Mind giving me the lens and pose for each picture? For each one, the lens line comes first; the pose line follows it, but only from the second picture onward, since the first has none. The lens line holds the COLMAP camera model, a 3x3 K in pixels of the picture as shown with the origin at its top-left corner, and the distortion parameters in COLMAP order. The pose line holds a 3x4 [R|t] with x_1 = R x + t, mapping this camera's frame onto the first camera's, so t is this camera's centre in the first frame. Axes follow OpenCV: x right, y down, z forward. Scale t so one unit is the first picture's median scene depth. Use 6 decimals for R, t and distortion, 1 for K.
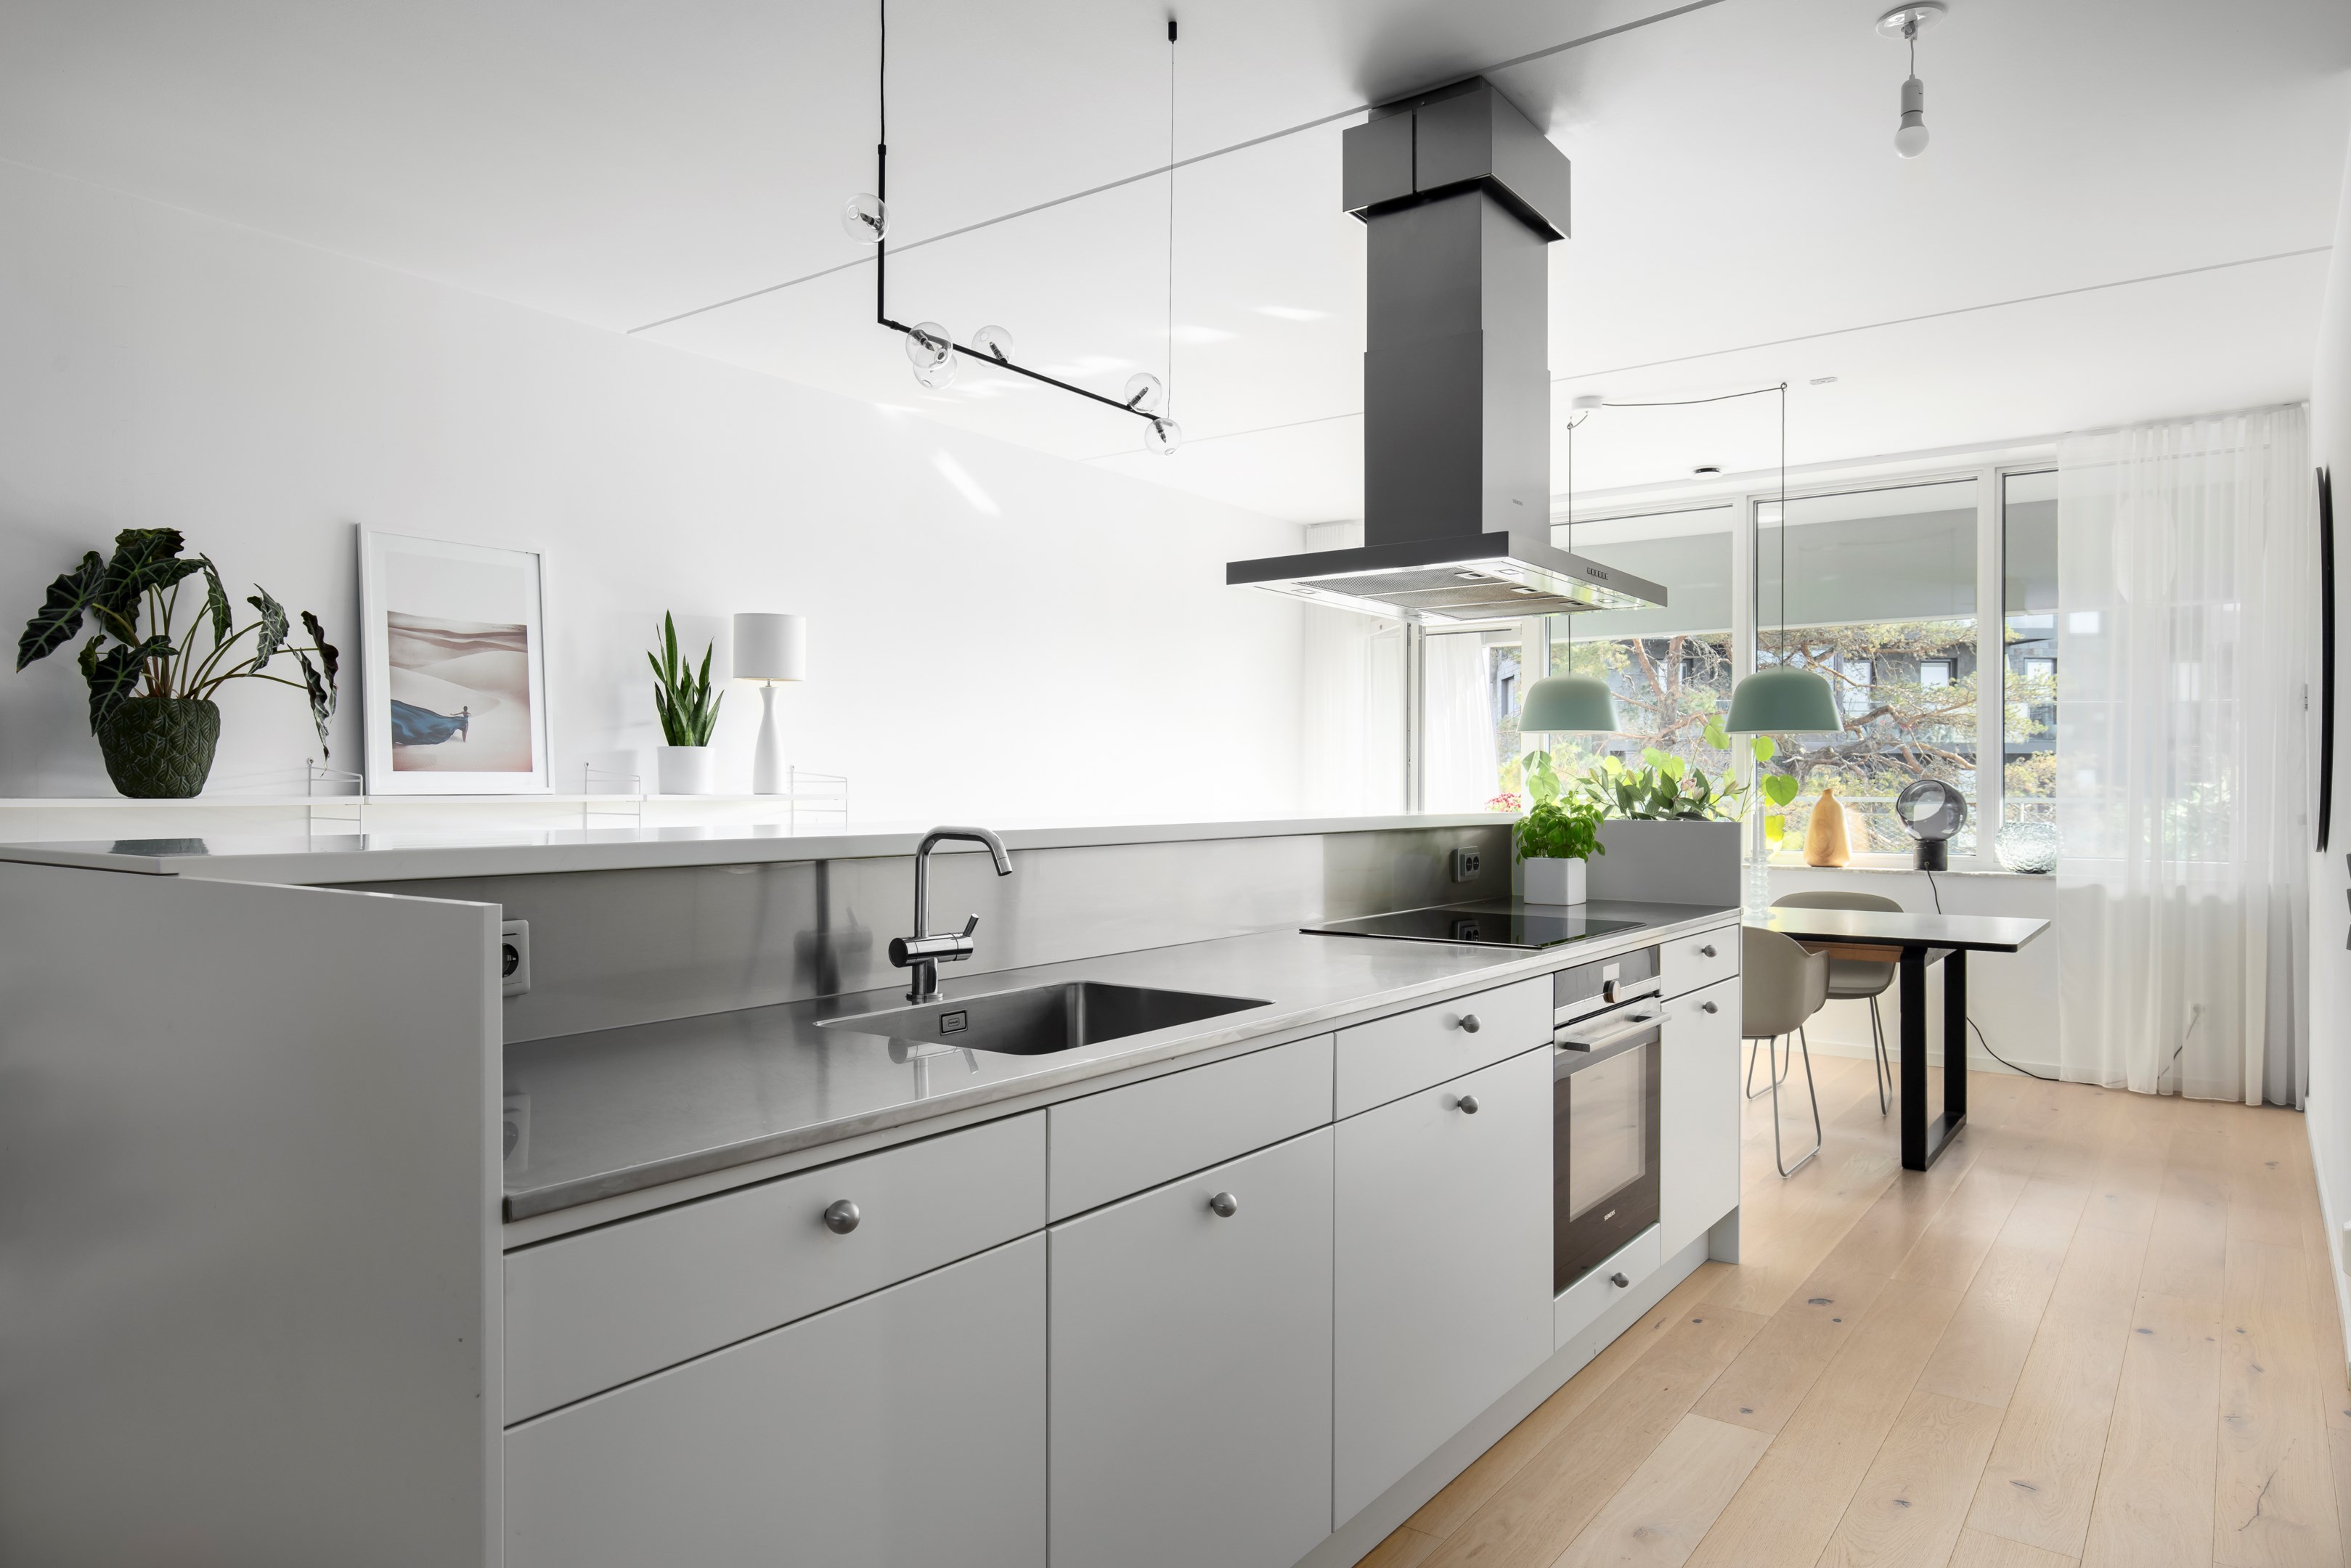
lens RADIAL K [[1450.4, 0, 1182.4], [0, 1450.4, 795.5], [0, 0, 1]] dist [0.002334, -0.000287]
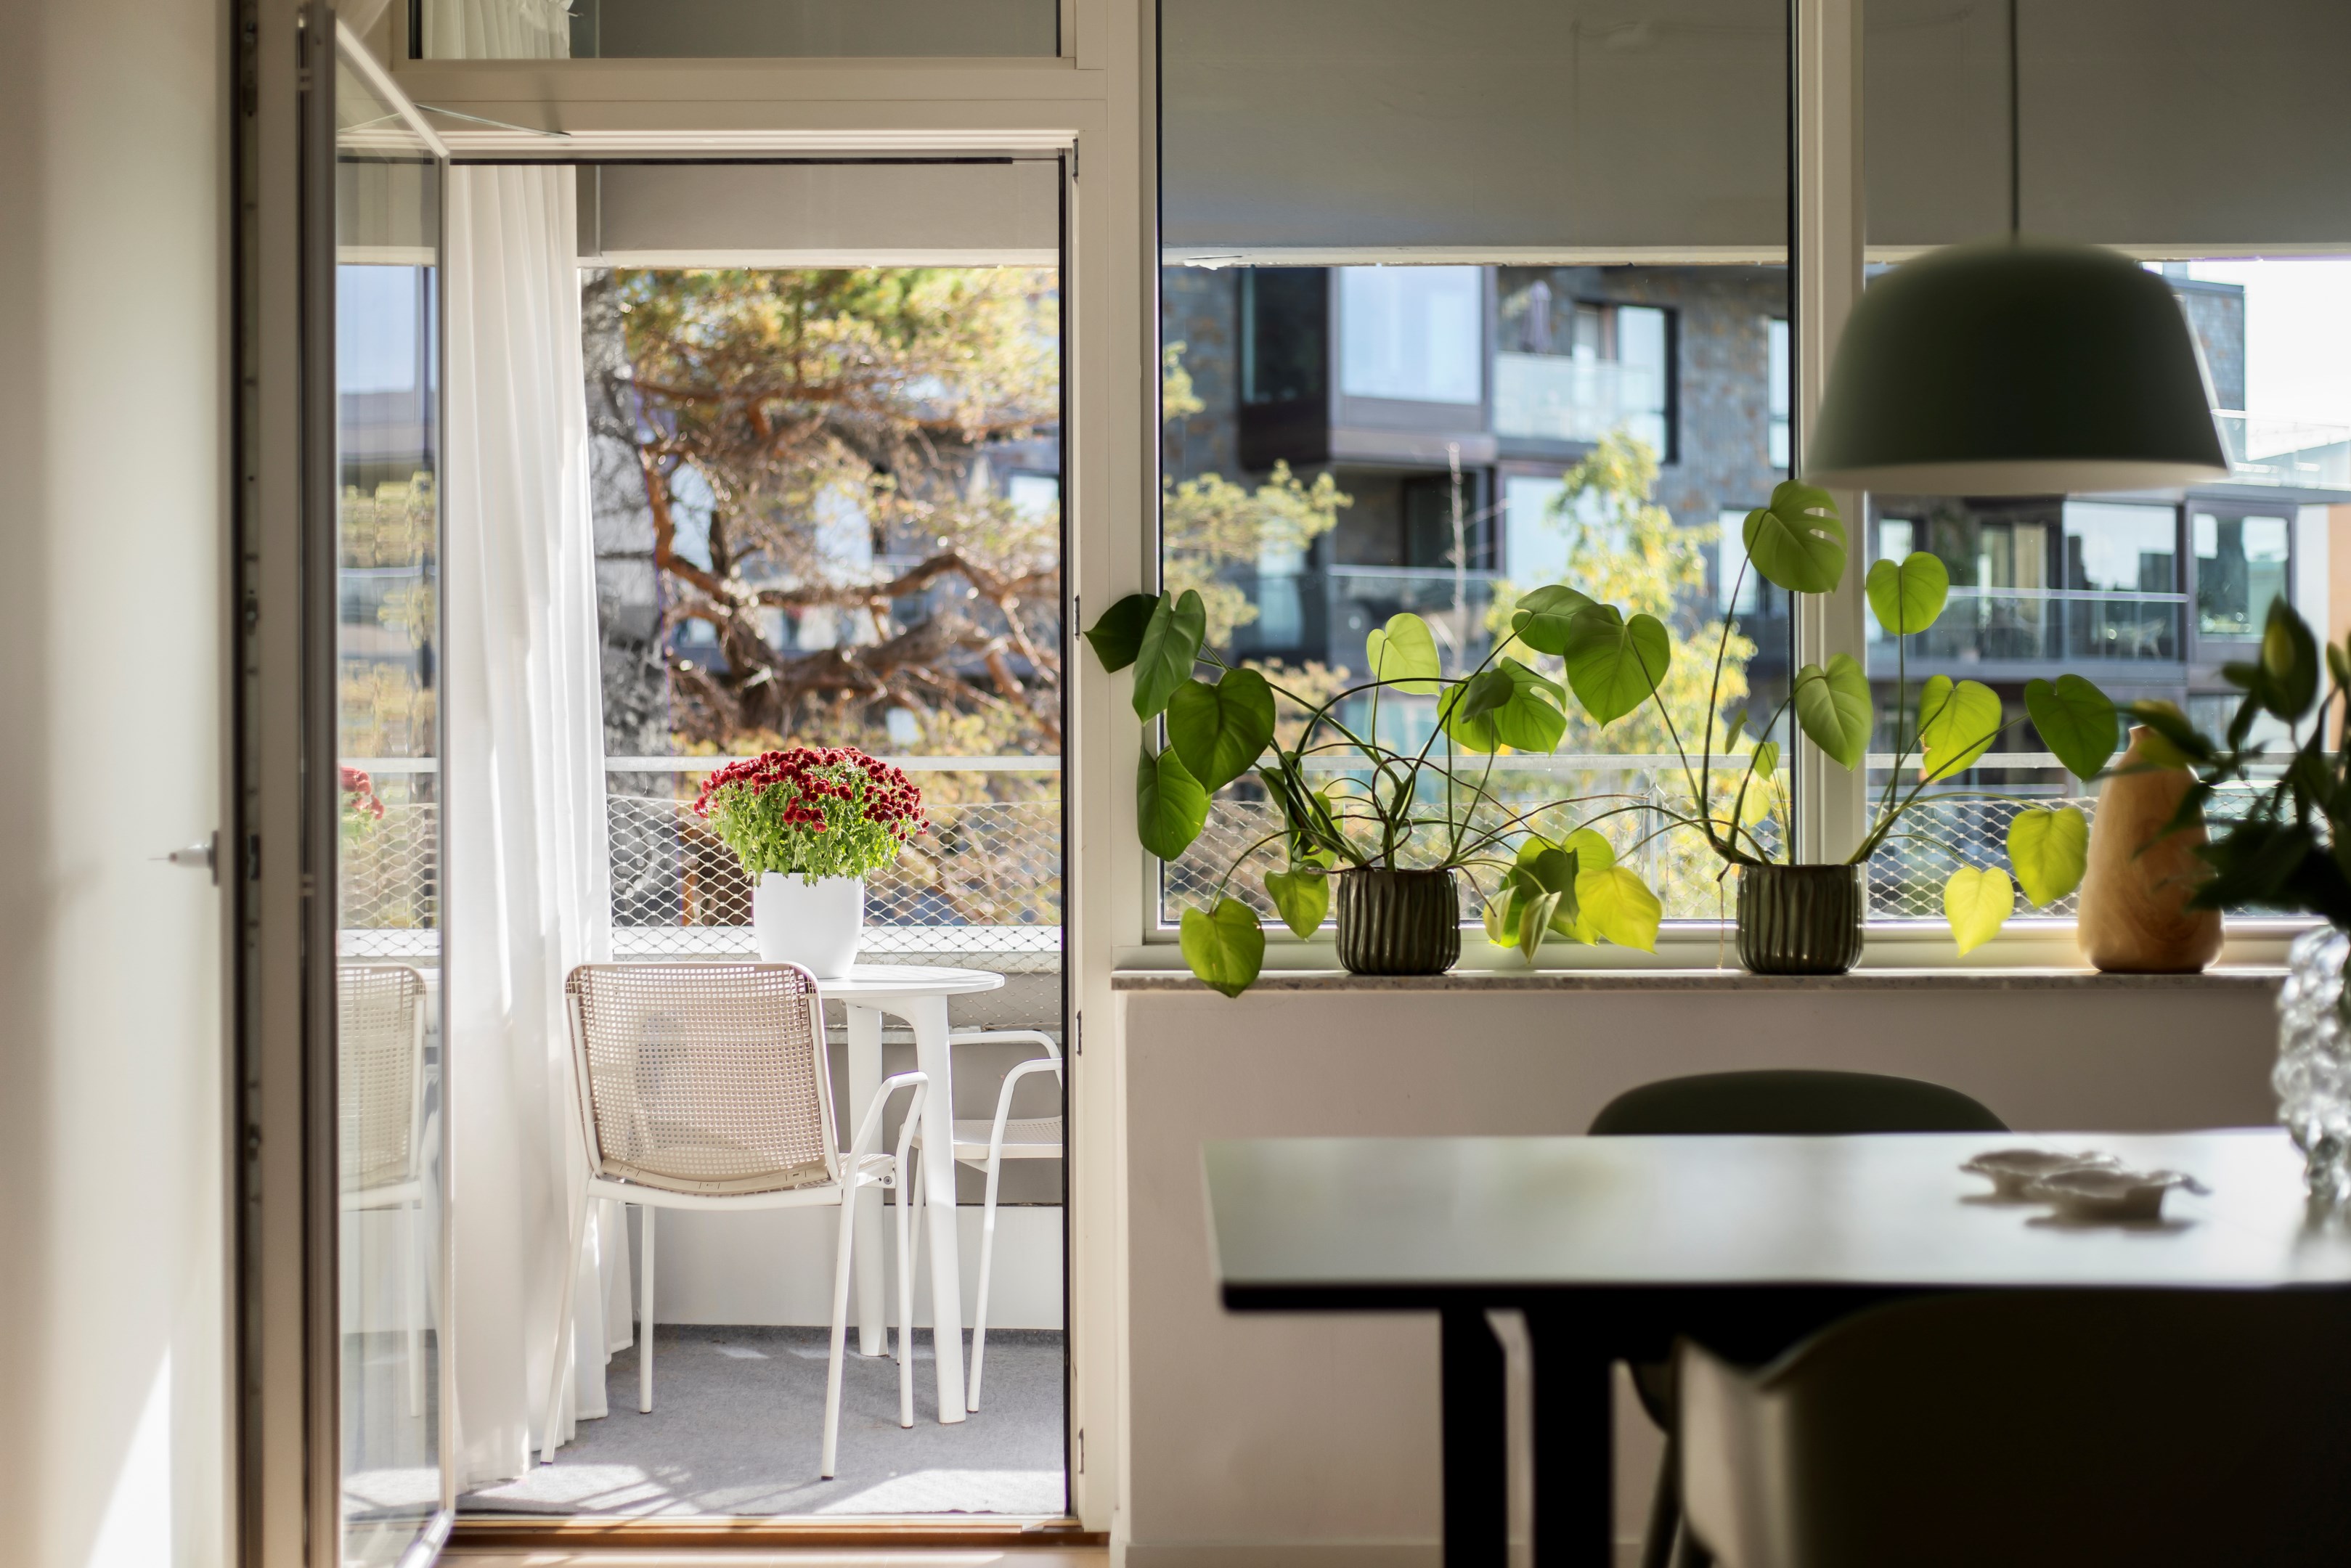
lens RADIAL K [[3412.3, 0, 1153.5], [0, 3412.3, 779.6], [0, 0, 1]] dist [0.026575, 0.000000]
pose [[0.807790, -0.008747, 0.589405, -0.190849], [0.008121, 0.999960, 0.003710, 0.003293], [-0.589414, 0.001790, 0.807829, 0.624128]]
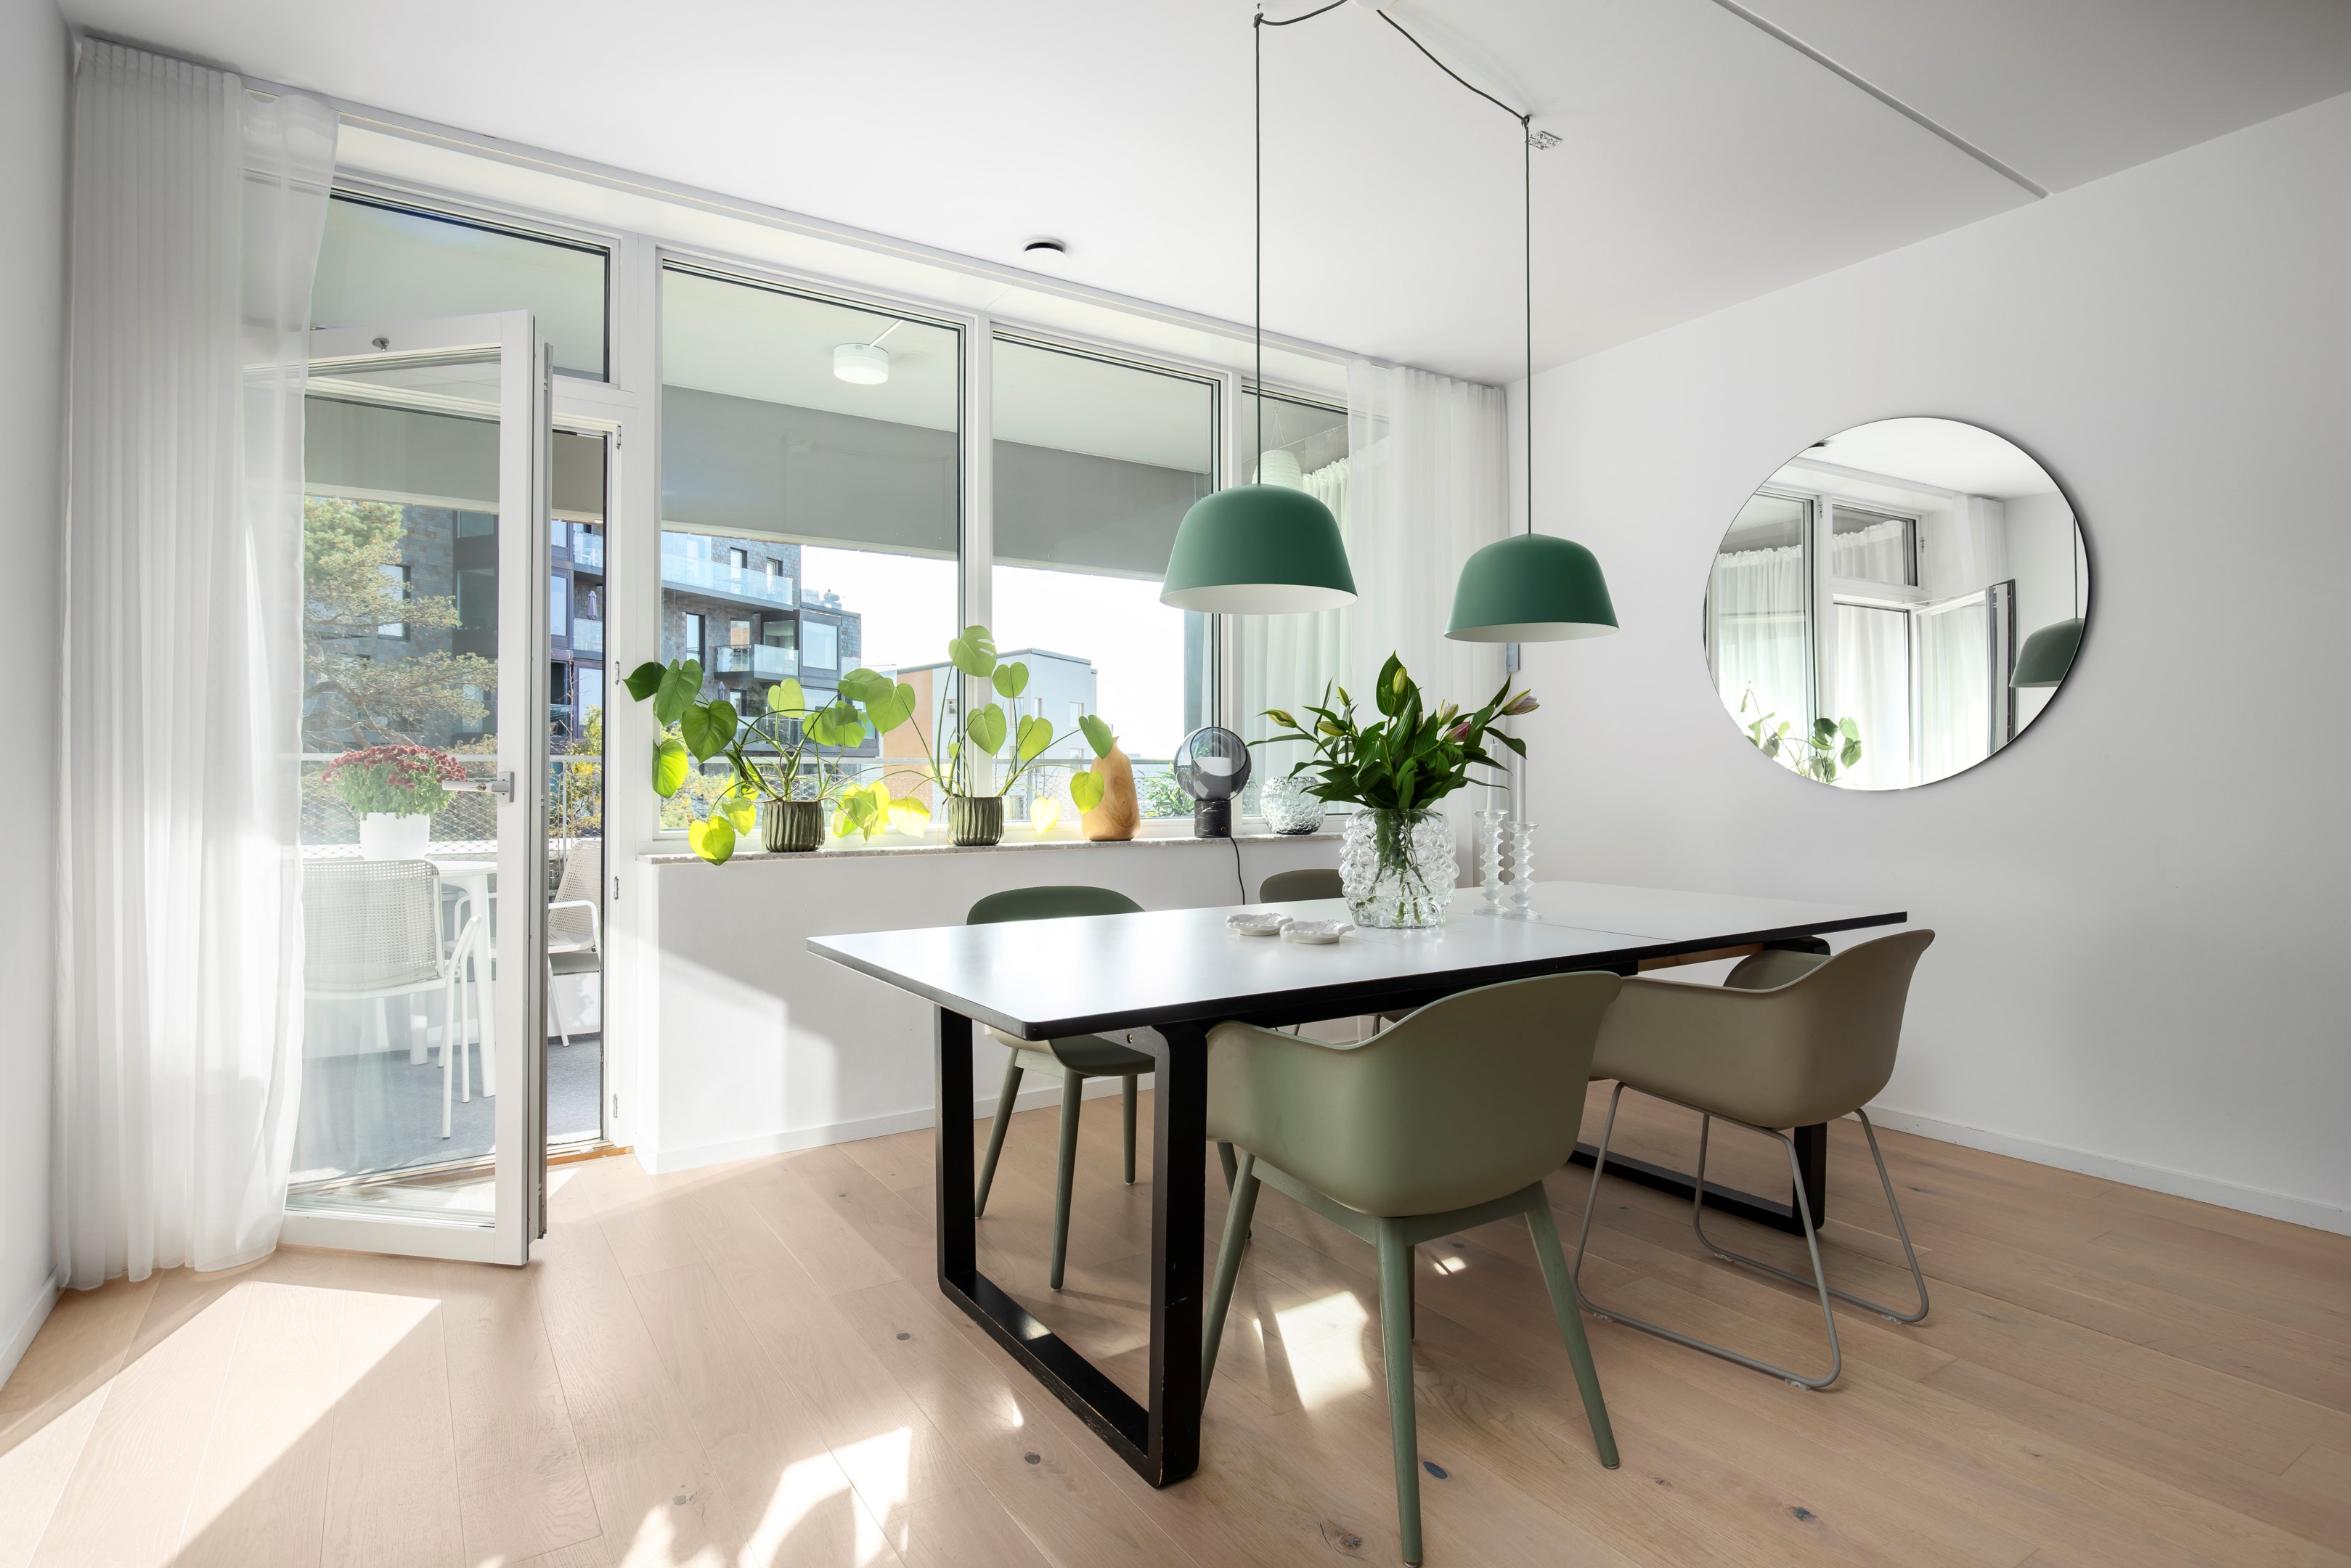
lens RADIAL K [[1213.1, 0, 1180.2], [0, 1213.1, 759.1], [0, 0, 1]] dist [-0.012195, 0.005842]
pose [[0.350709, 0.012806, 0.936397, -0.152310], [0.009326, 0.999809, -0.017166, 0.020834], [-0.936438, 0.014753, 0.350522, 0.876021]]
